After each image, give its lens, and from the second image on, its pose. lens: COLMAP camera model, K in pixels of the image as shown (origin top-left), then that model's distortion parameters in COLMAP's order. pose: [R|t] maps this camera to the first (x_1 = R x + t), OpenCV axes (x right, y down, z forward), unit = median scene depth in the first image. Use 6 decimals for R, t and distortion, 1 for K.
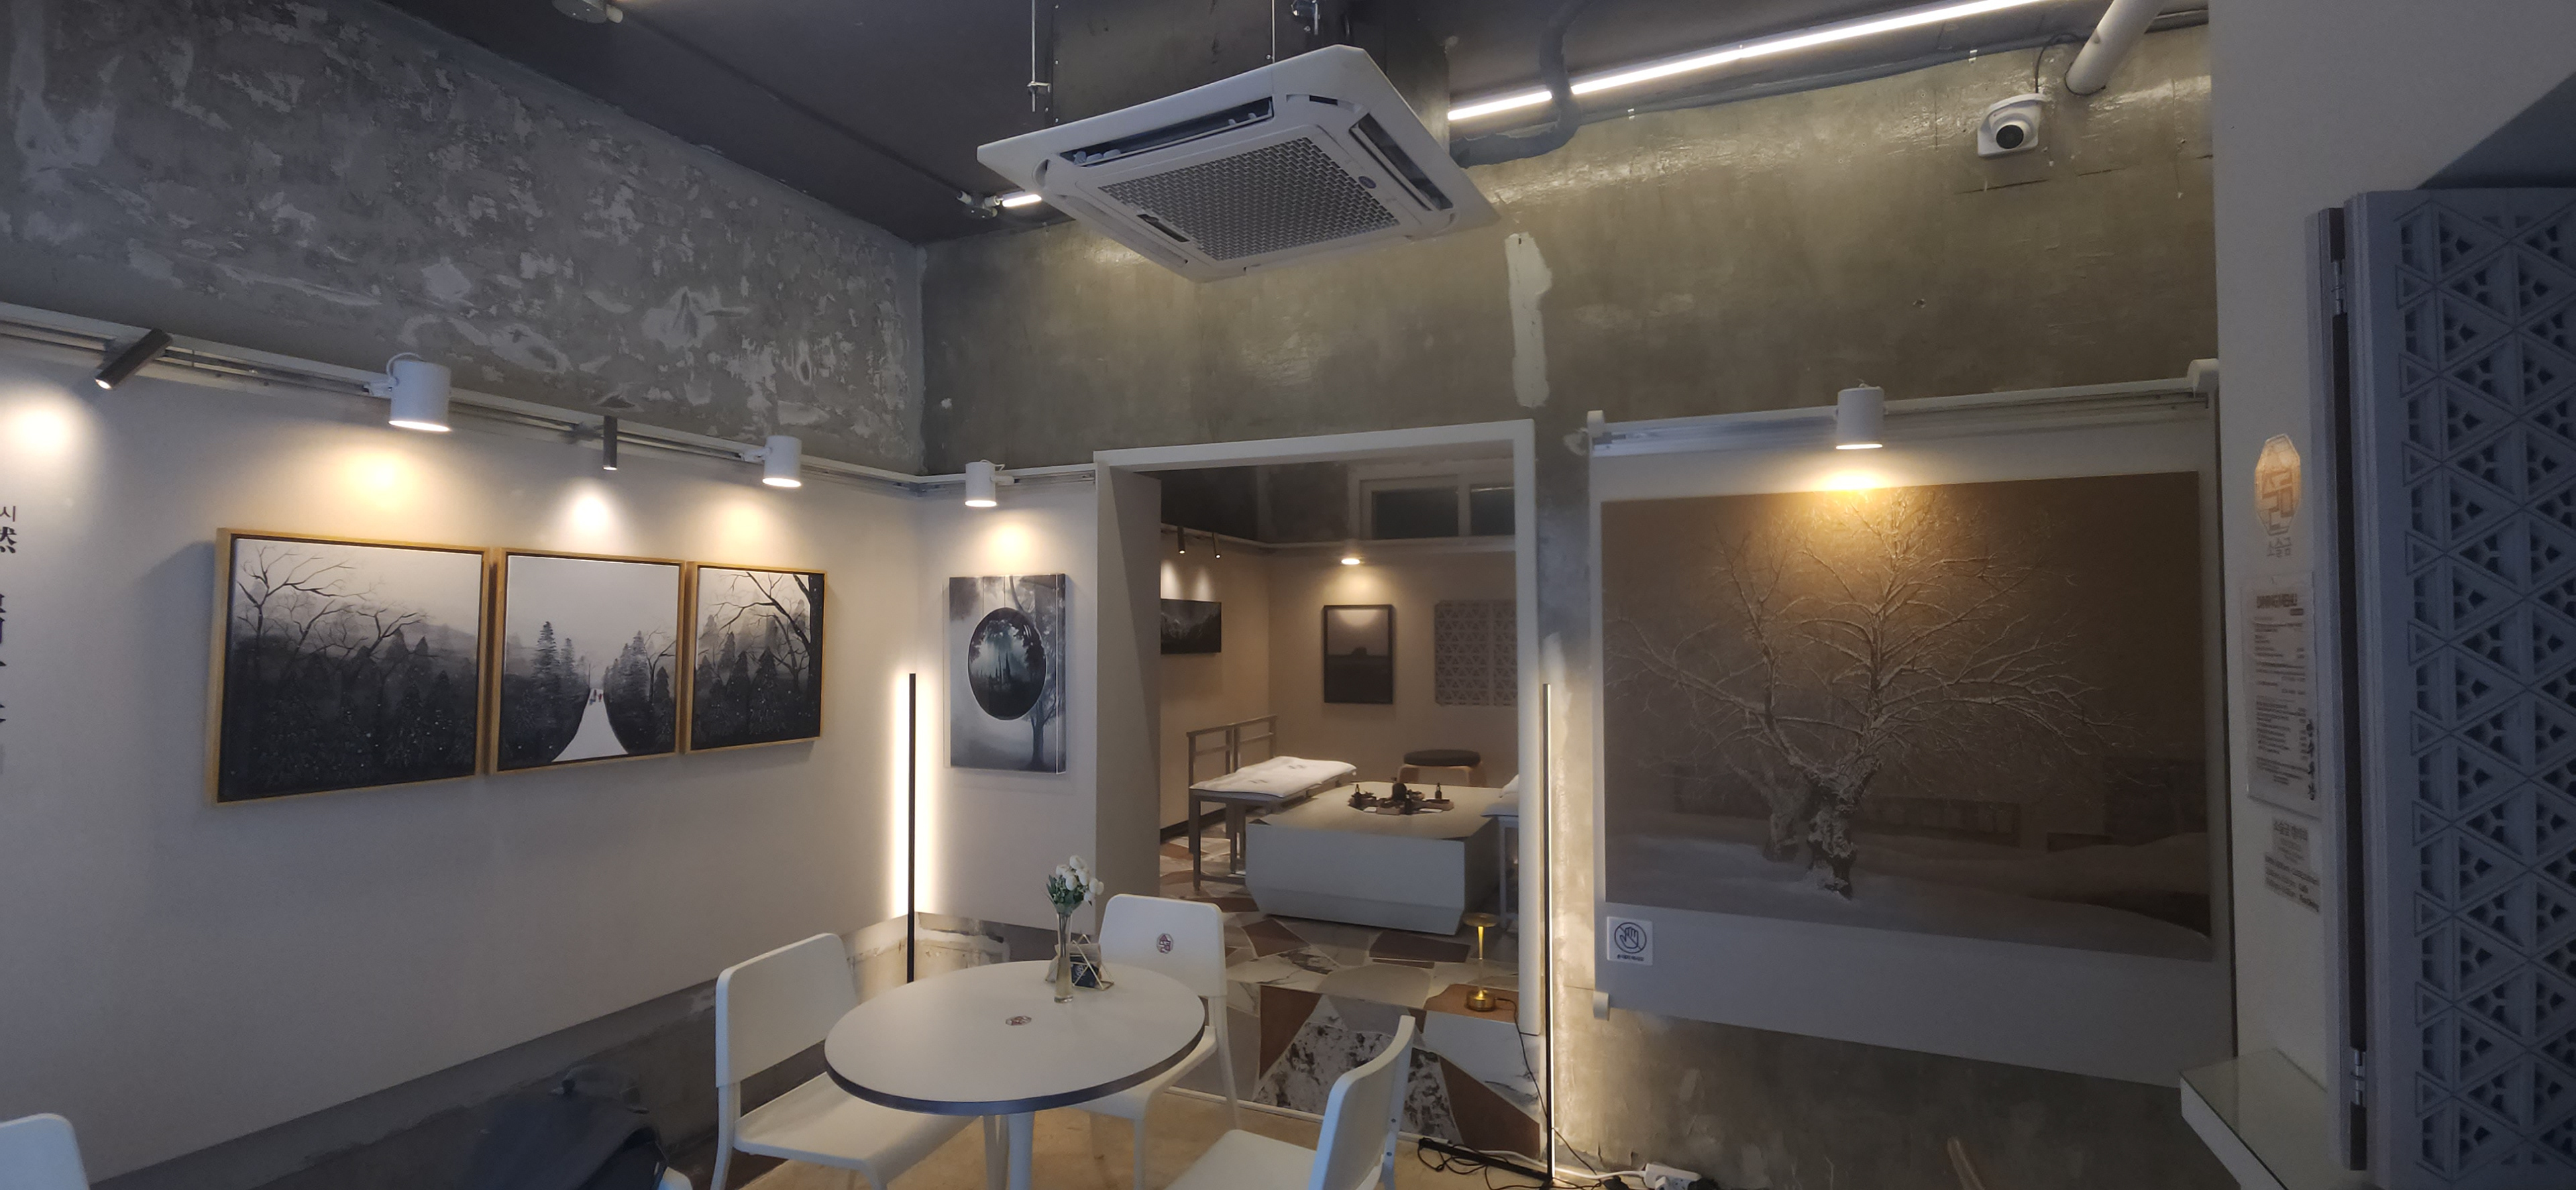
lens RADIAL K [[1042.4, 0, 1288.0], [0, 1042.4, 595.0], [0, 0, 1]] dist [0.001282, -0.004744]
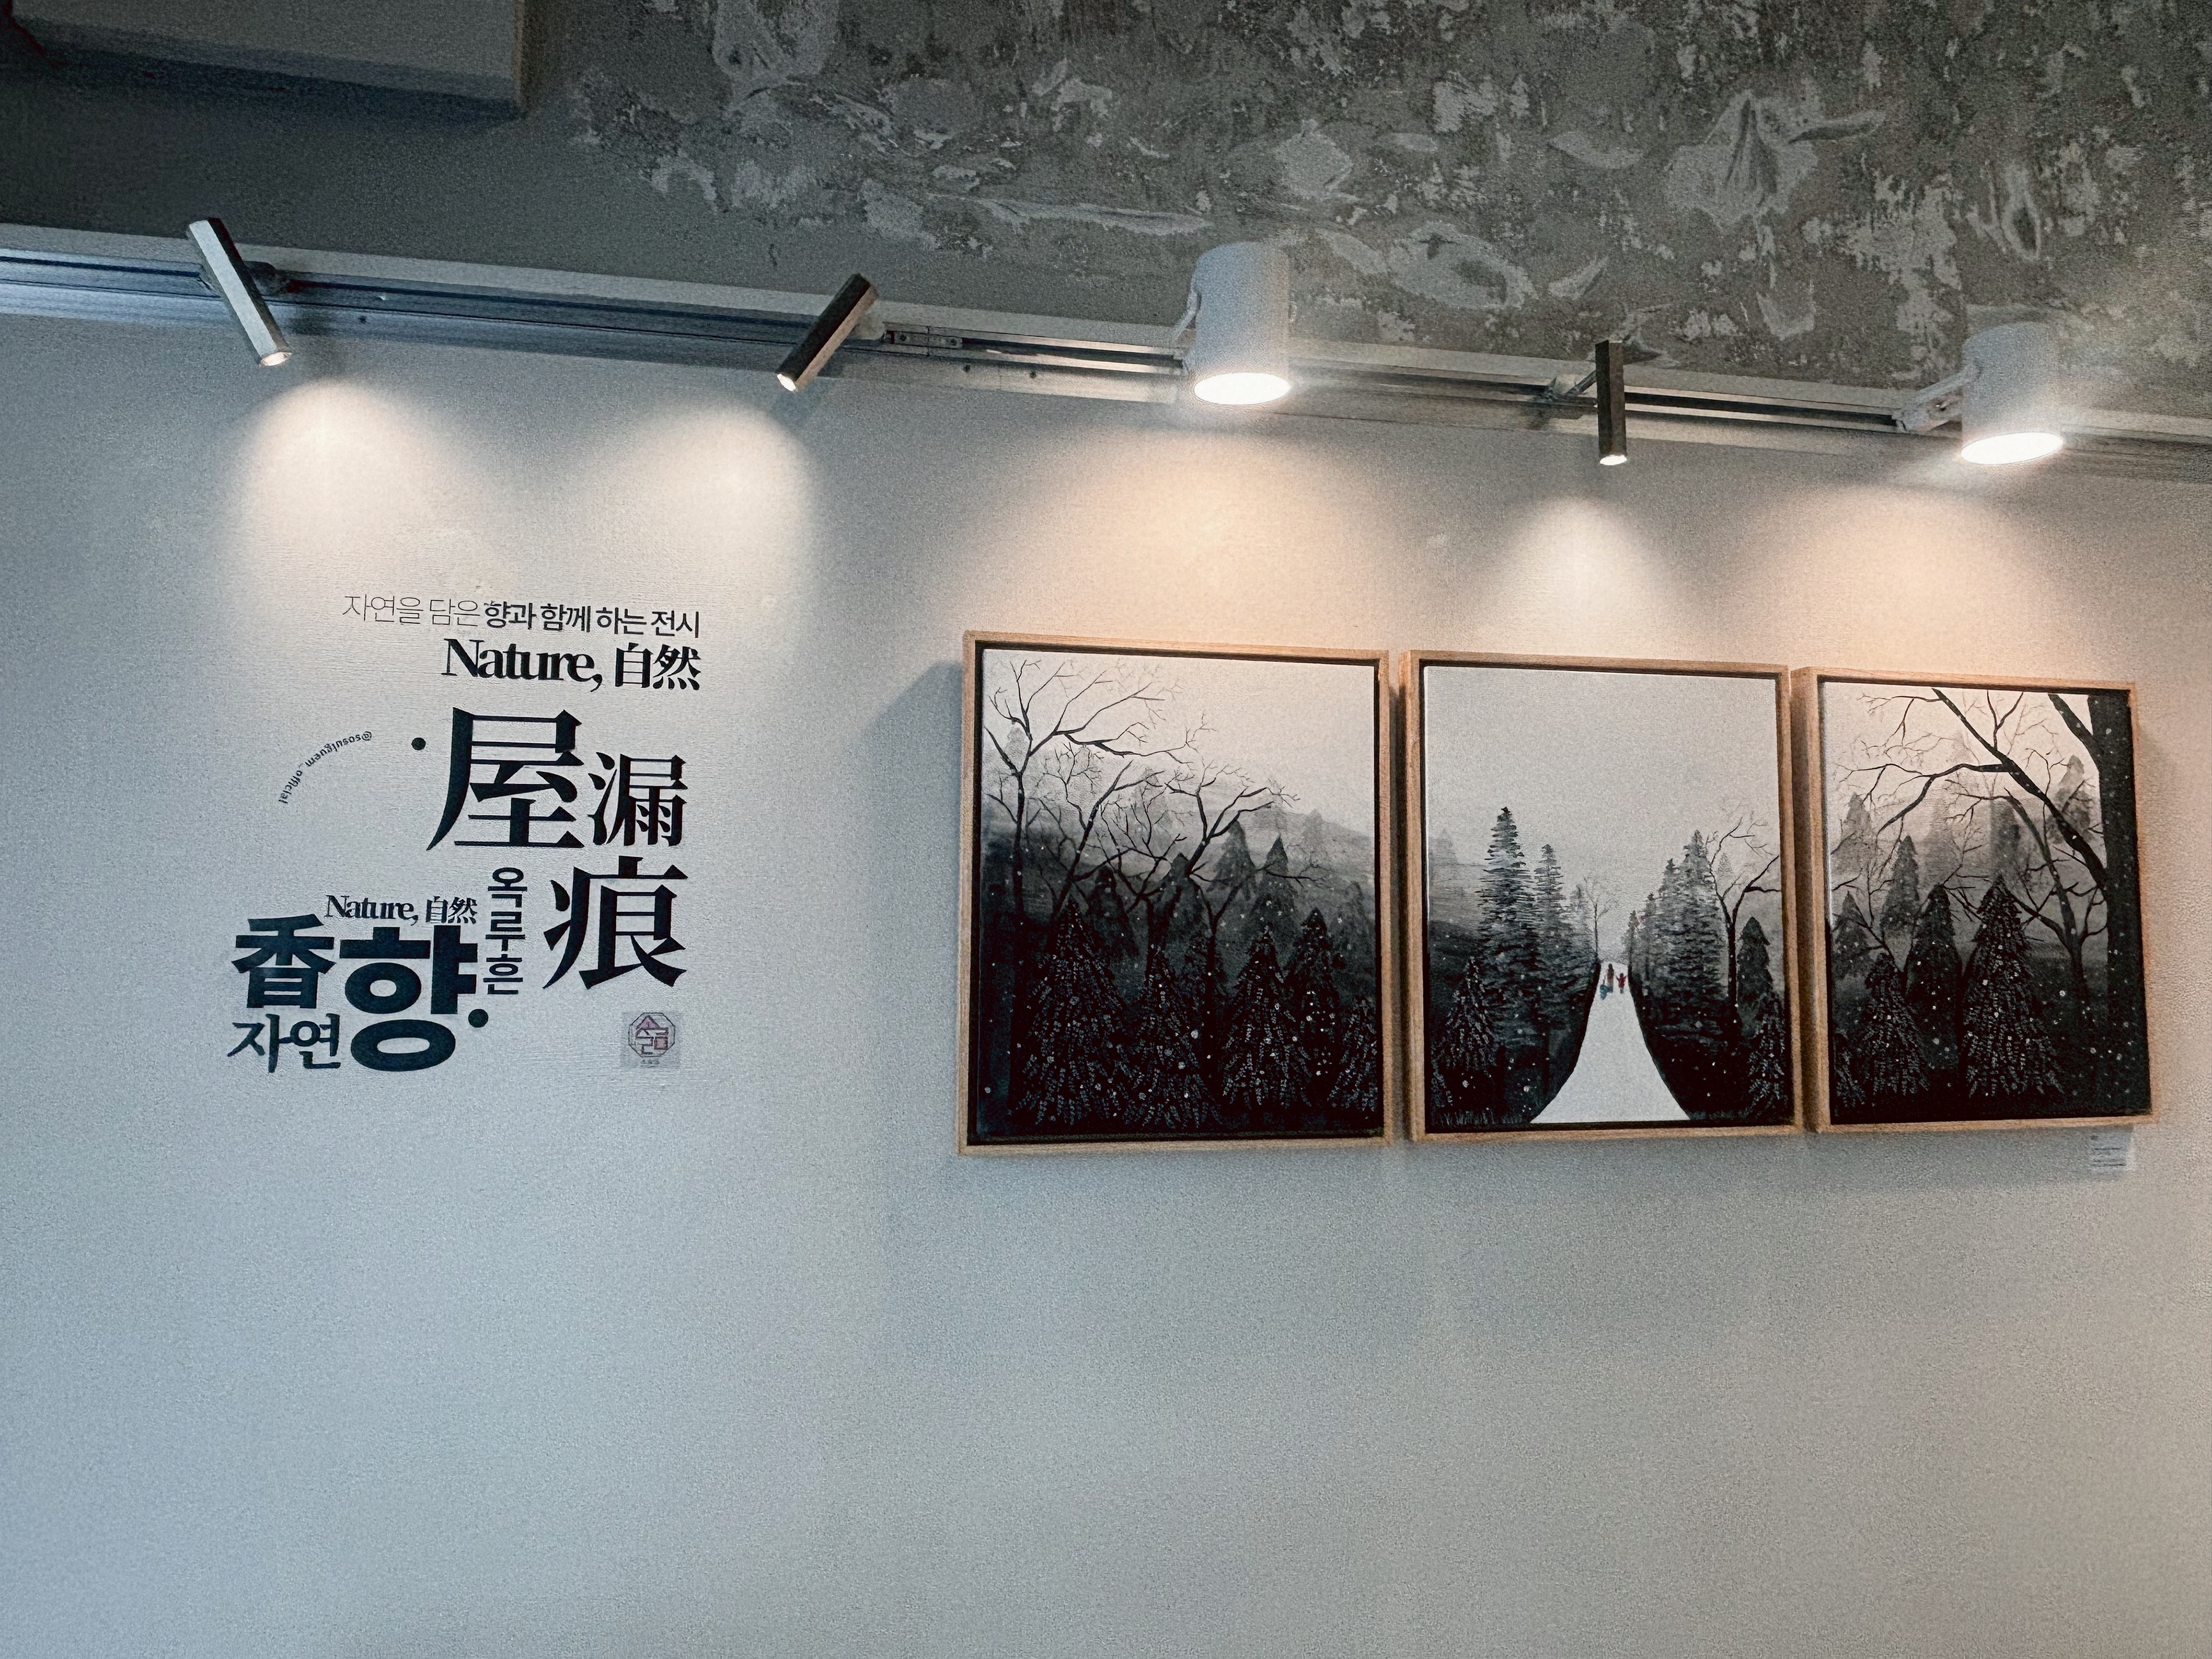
lens RADIAL K [[1376.6, 0, 1106.0], [0, 1376.6, 829.5], [0, 0, 1]] dist [0.062870, -0.099748]
pose [[0.573228, -0.070138, -0.816389, -0.311727], [0.029702, 0.997454, -0.064838, 0.066784], [0.818858, 0.012919, 0.573851, 0.499728]]
